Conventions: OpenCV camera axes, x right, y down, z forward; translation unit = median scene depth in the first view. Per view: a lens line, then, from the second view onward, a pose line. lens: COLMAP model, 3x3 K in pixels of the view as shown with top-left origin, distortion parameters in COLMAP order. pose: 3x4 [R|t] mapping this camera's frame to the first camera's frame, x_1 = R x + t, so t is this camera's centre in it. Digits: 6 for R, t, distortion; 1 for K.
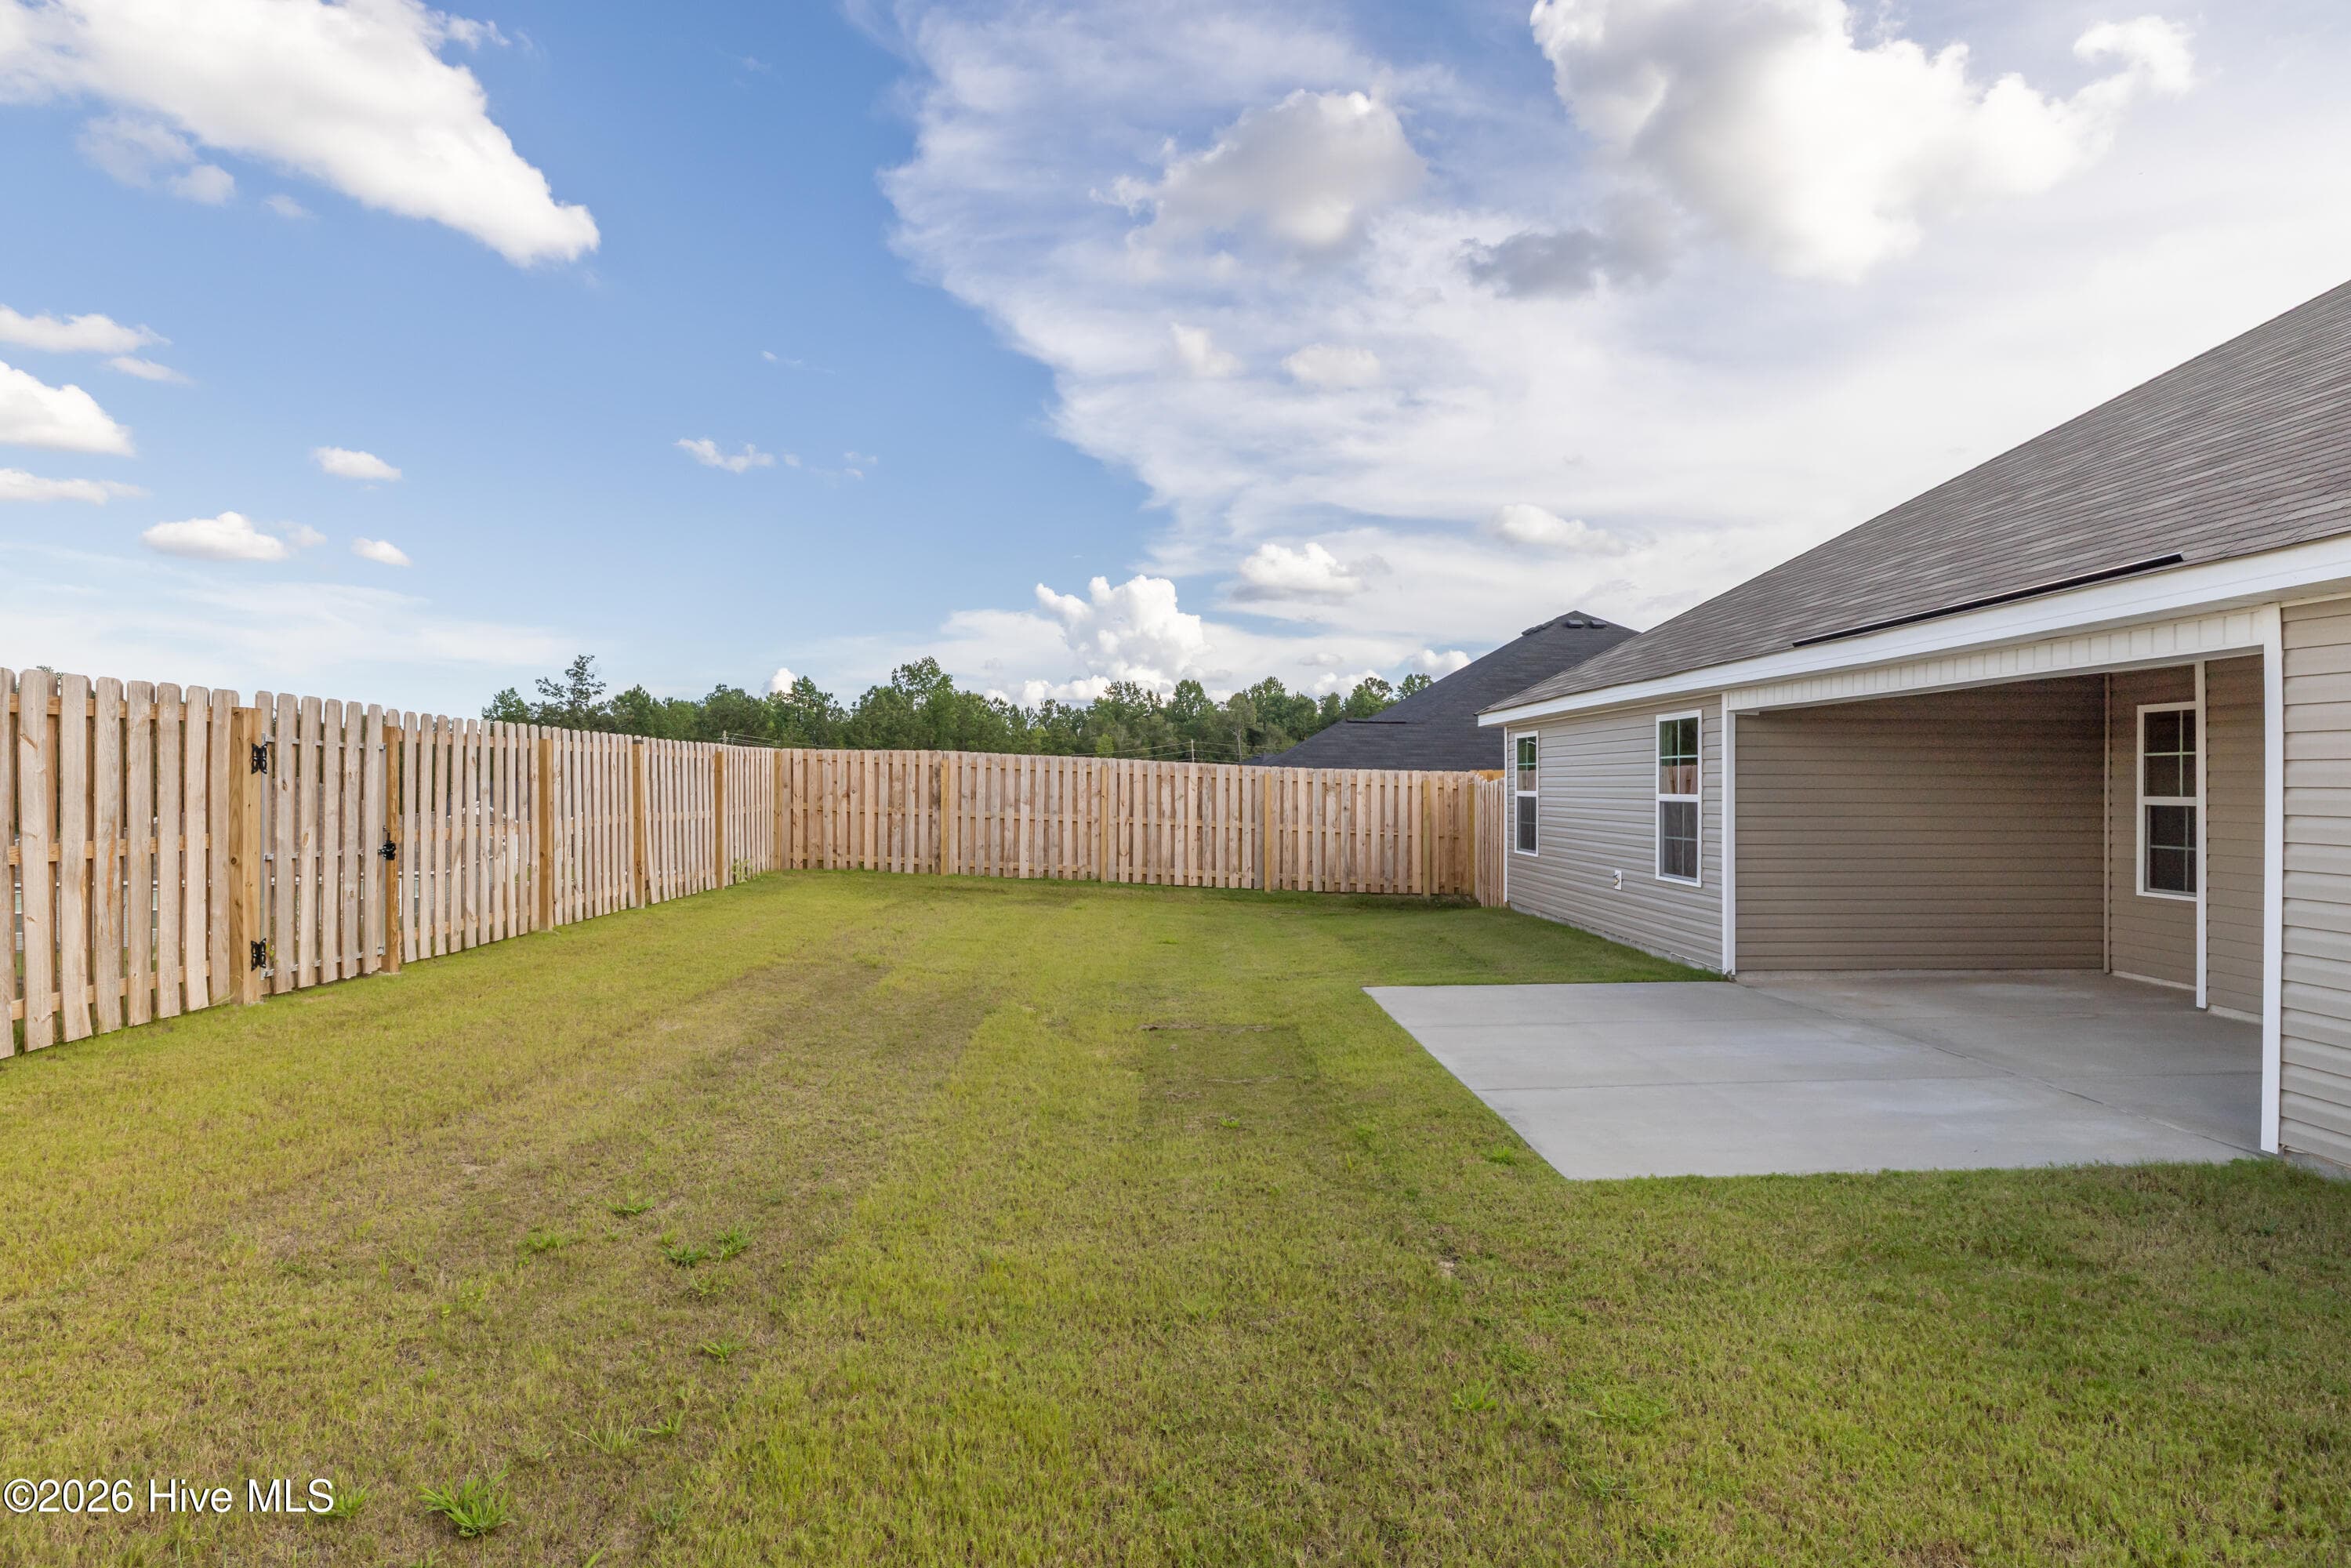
lens RADIAL K [[1218.7, 0, 1183.3], [0, 1218.7, 779.4], [0, 0, 1]] dist [0.009769, -0.004810]
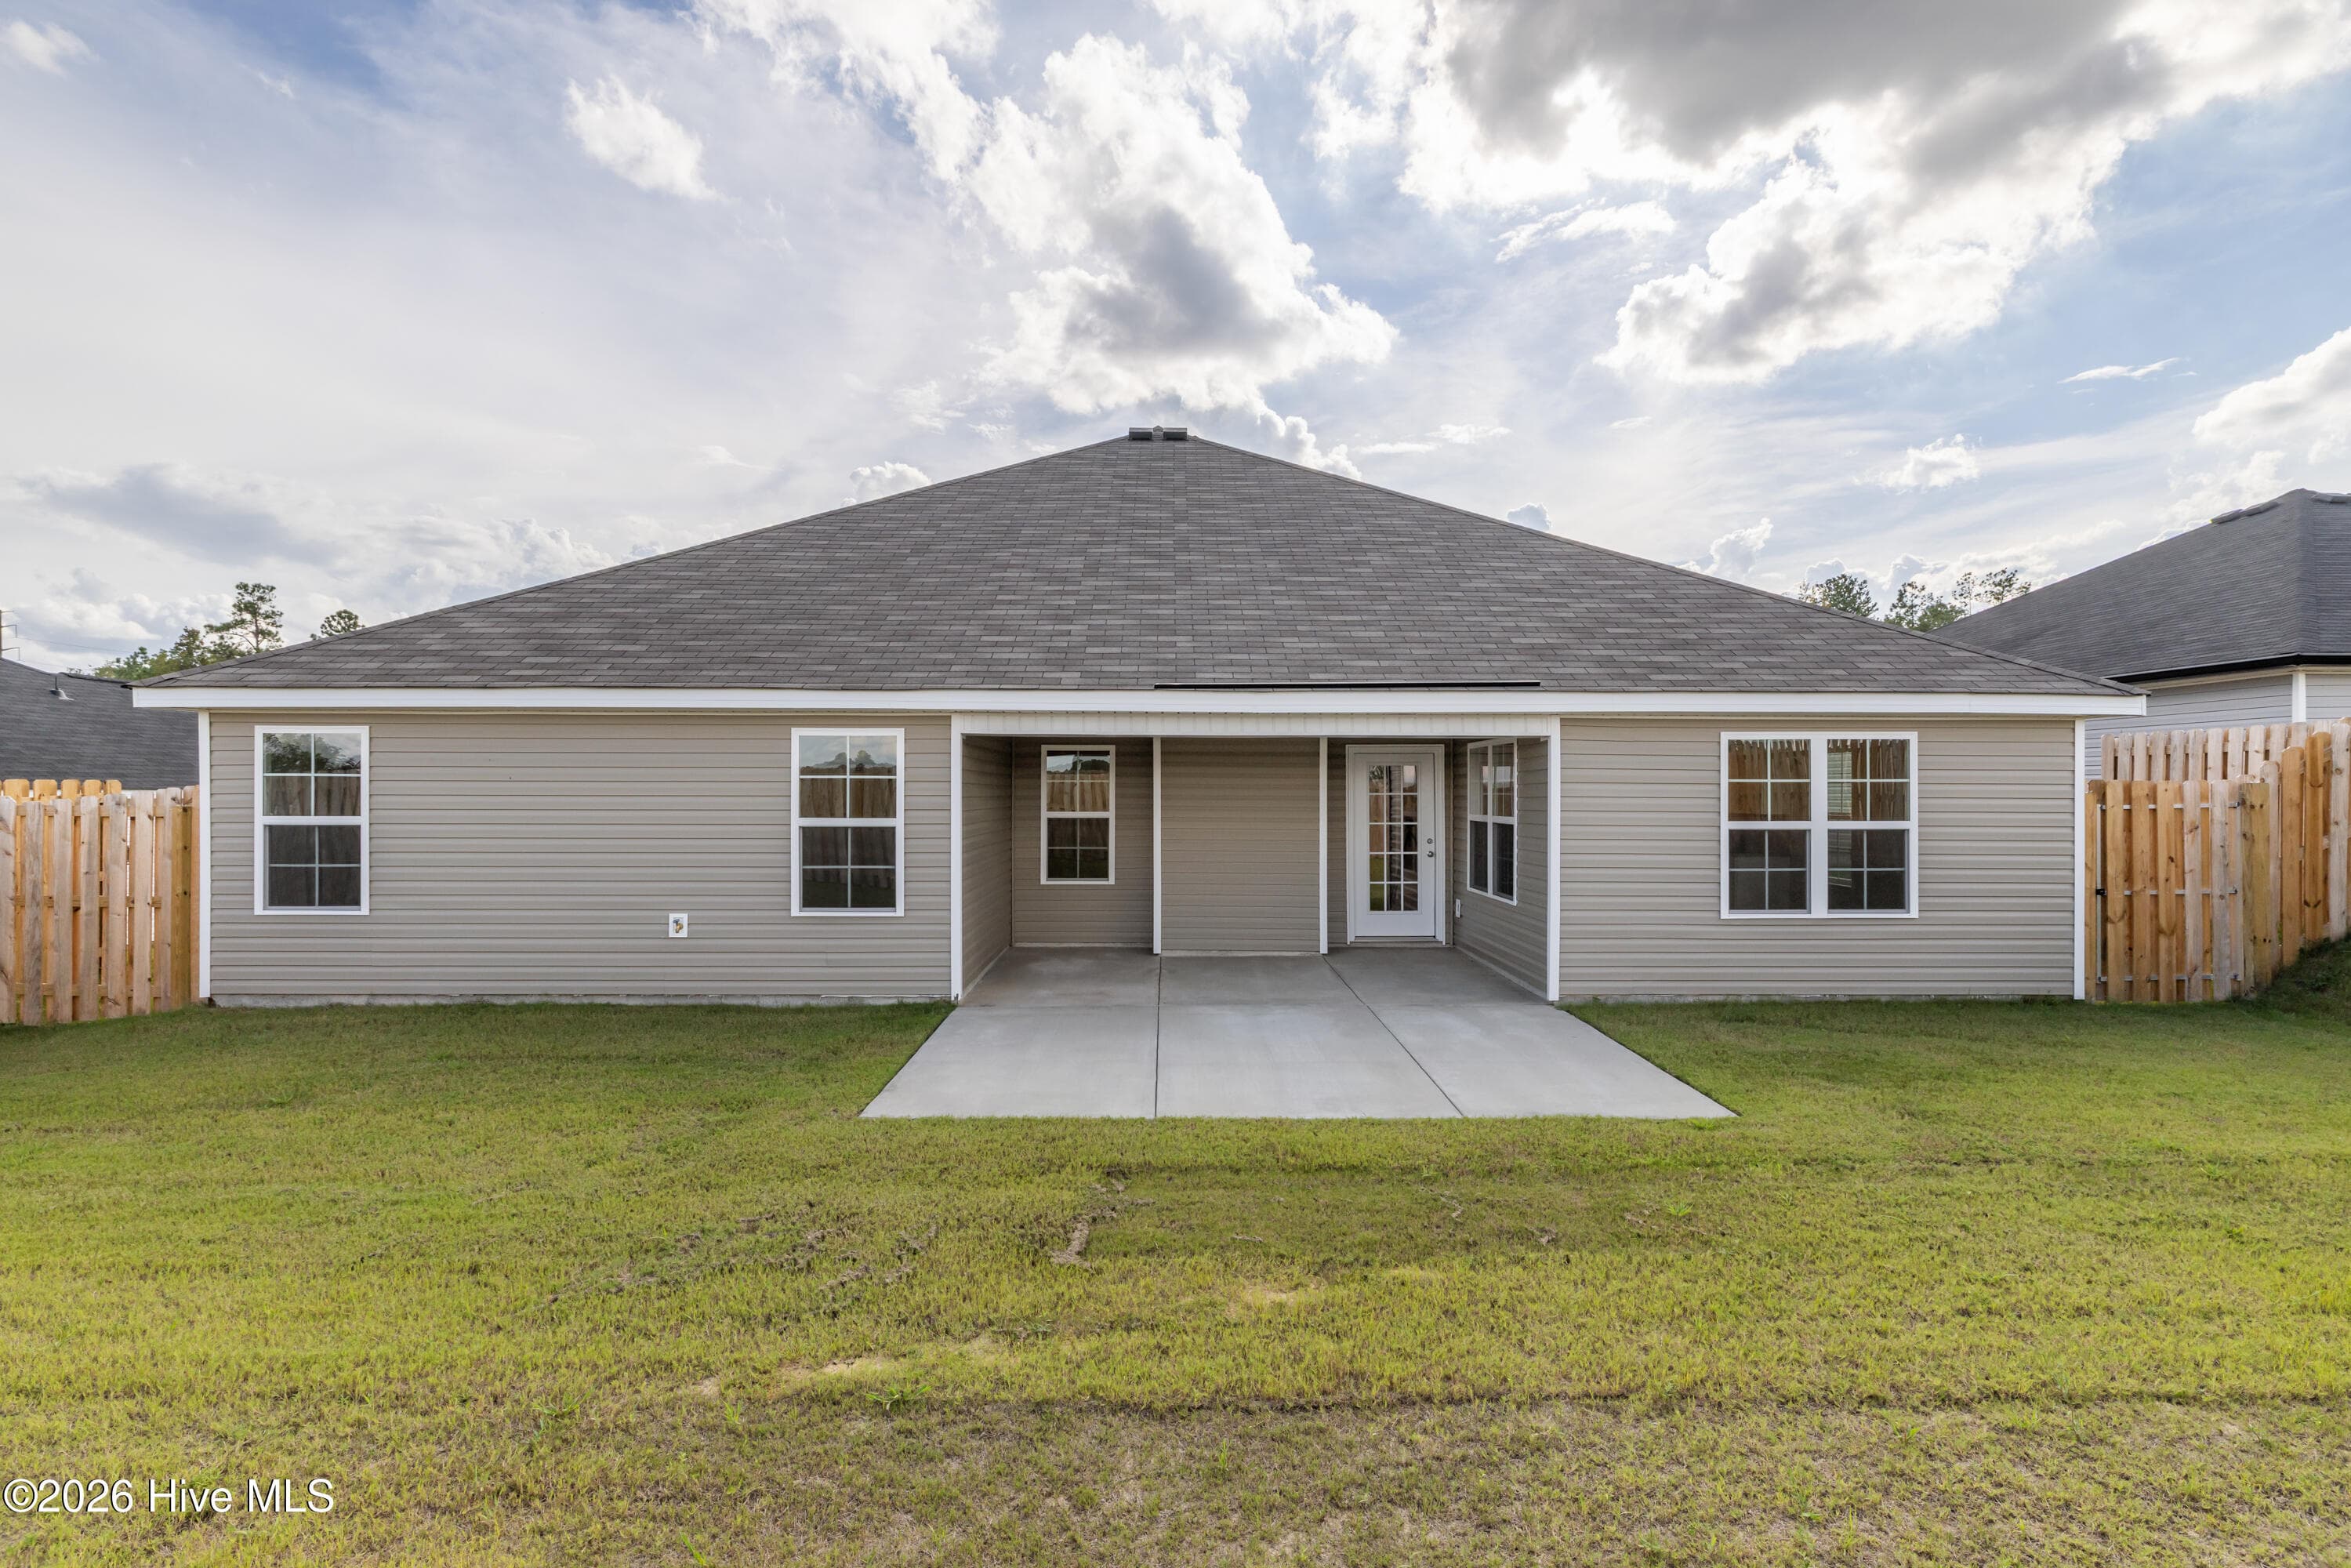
lens RADIAL K [[1111.3, 0, 1167.8], [0, 1111.3, 811.5], [0, 0, 1]] dist [0.001421, -0.001577]
pose [[0.025285, -0.032120, 0.999164, -0.245850], [-0.007622, 0.999448, 0.032322, -0.012903], [-0.999651, -0.008433, 0.025027, 0.443560]]
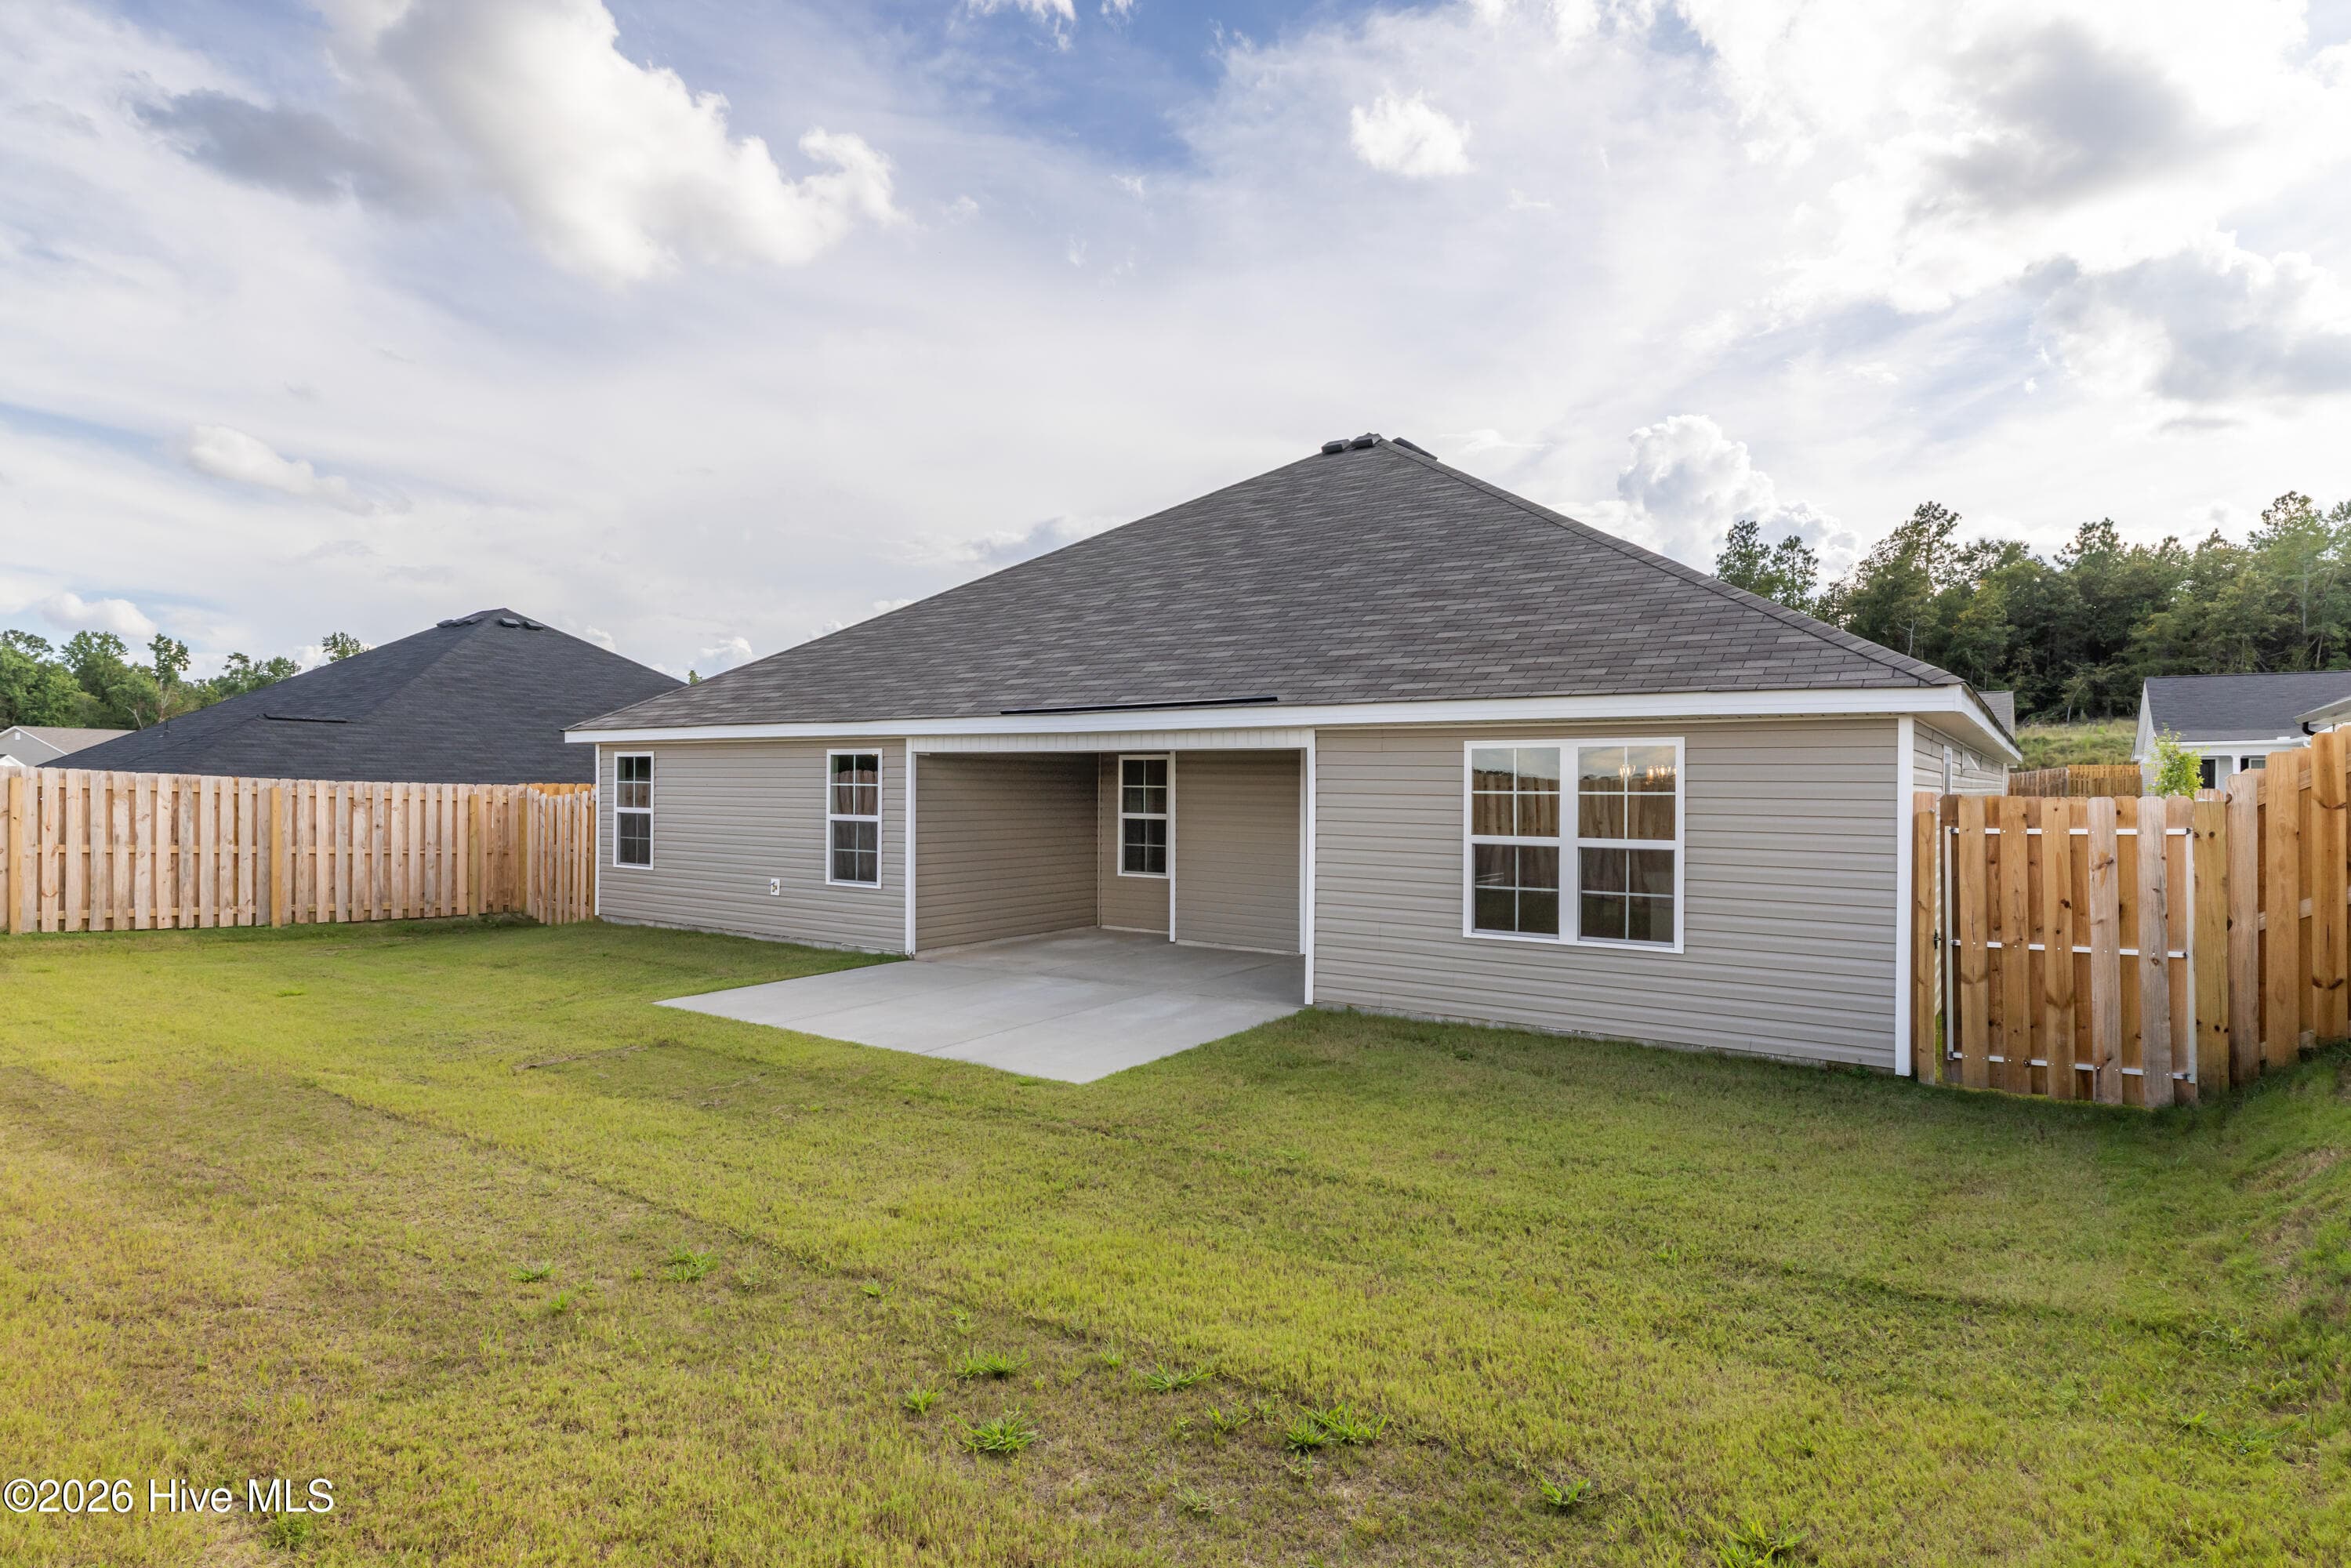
lens RADIAL K [[1244.1, 0, 1163.3], [0, 1244.1, 785.2], [0, 0, 1]] dist [0.006774, 0.002992]
pose [[0.609379, 0.001477, 0.792878, -0.242062], [-0.009836, 0.999935, 0.005697, -0.016977], [-0.792818, -0.011271, 0.609354, -0.011039]]
